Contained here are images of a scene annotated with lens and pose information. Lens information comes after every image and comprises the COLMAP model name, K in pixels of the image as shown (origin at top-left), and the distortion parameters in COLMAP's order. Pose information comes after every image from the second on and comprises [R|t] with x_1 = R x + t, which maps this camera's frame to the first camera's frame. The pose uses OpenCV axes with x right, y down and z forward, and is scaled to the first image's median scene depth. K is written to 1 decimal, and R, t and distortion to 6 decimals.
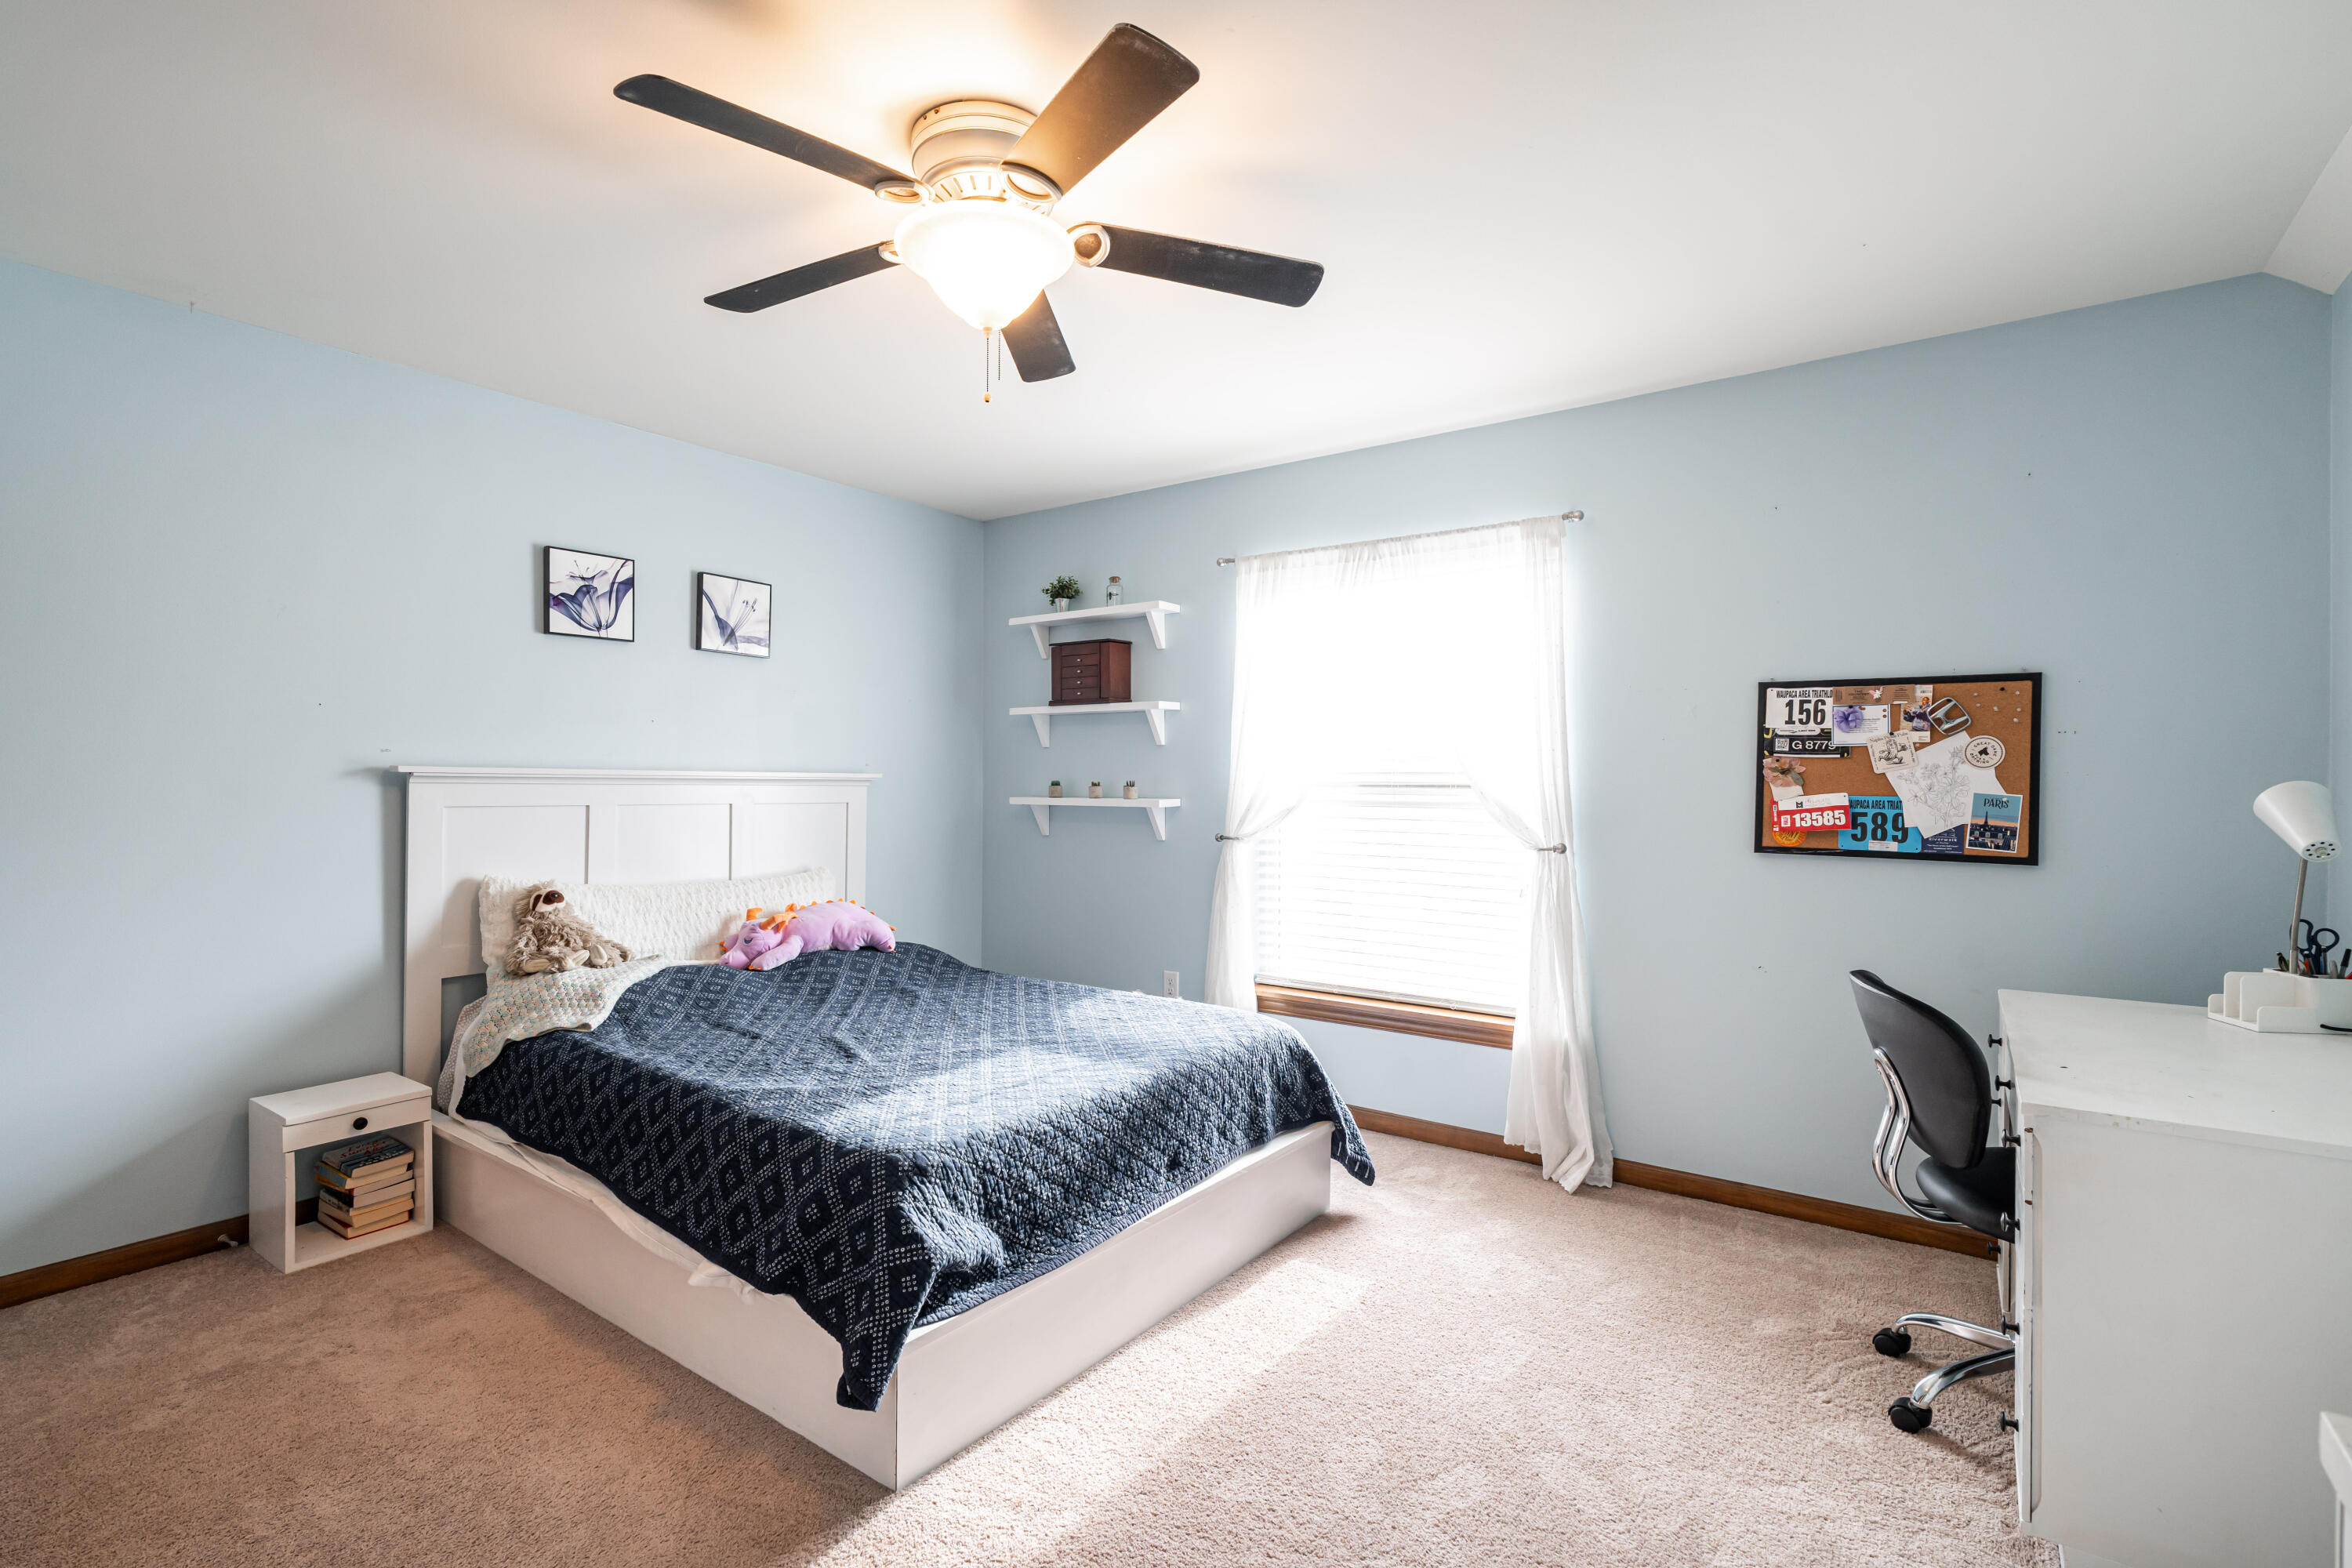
lens RADIAL K [[1057.4, 0, 1175.3], [0, 1057.4, 776.9], [0, 0, 1]] dist [-0.002536, -0.000176]
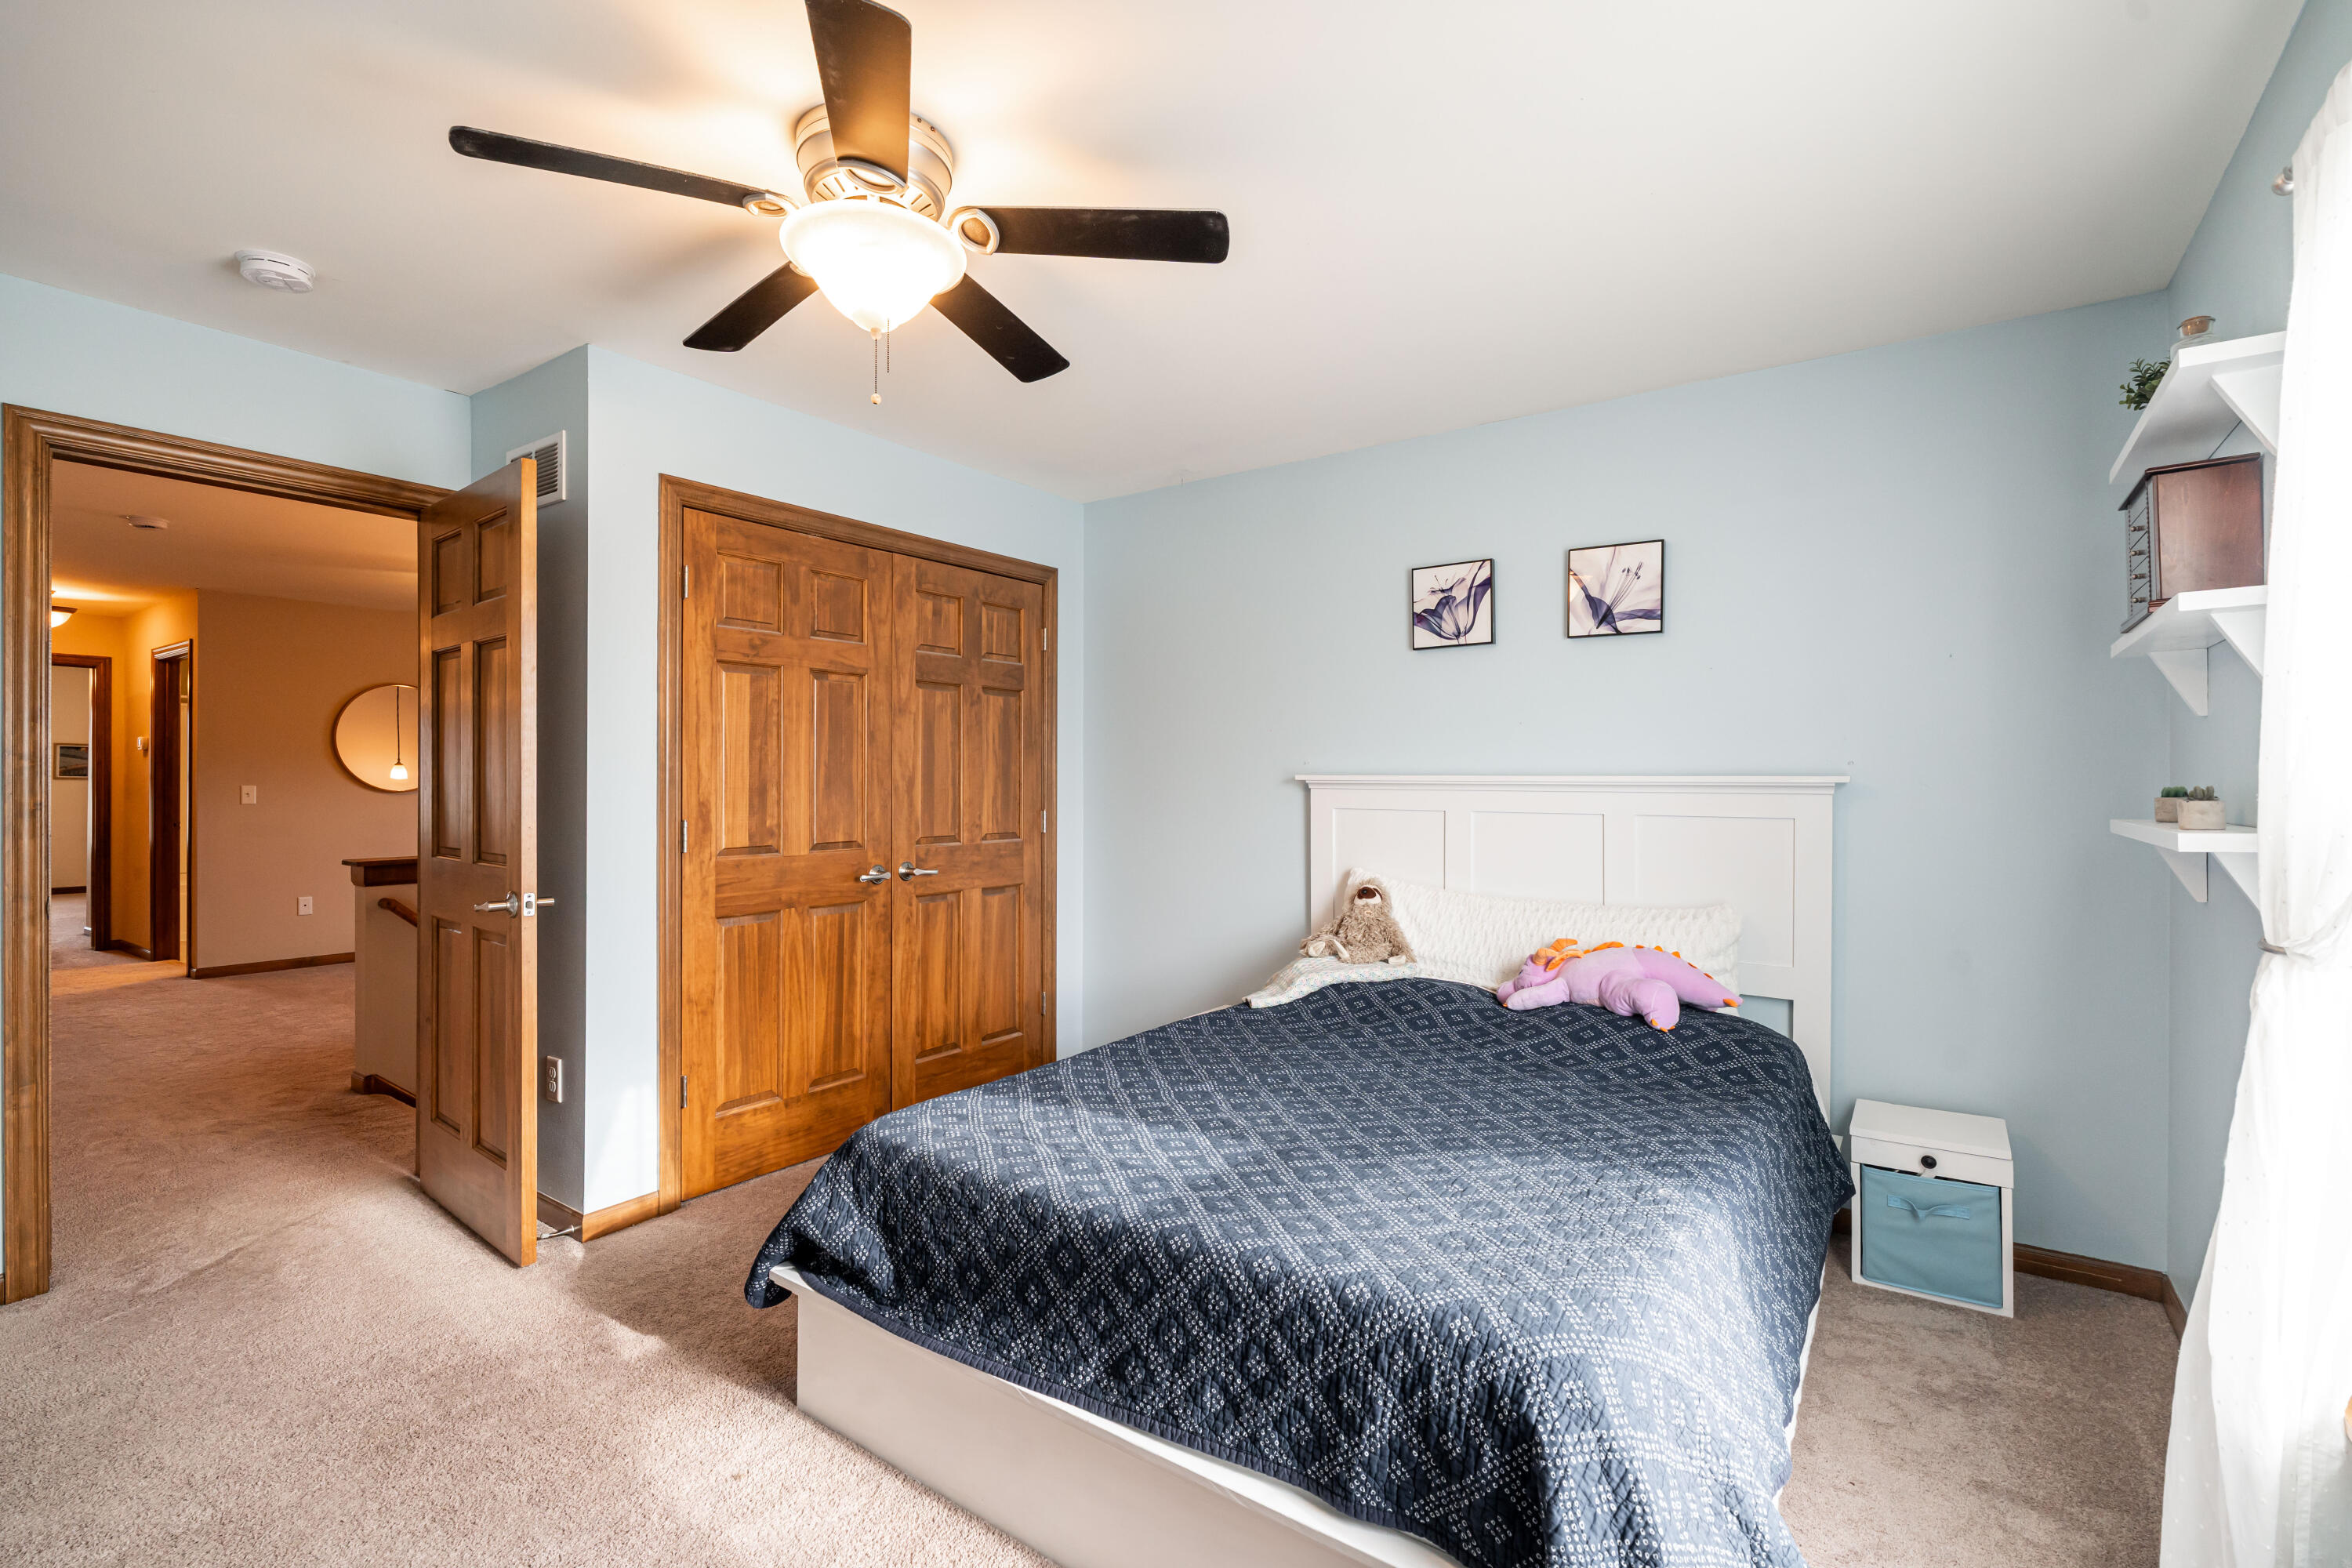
lens RADIAL K [[1057.4, 0, 1175.3], [0, 1057.4, 776.9], [0, 0, 1]] dist [-0.002536, -0.000176]
pose [[0.014139, -0.011613, -0.999833, 0.466137], [-0.000933, 0.999932, -0.011628, 0.005653], [0.999900, 0.001097, 0.014128, 0.730601]]
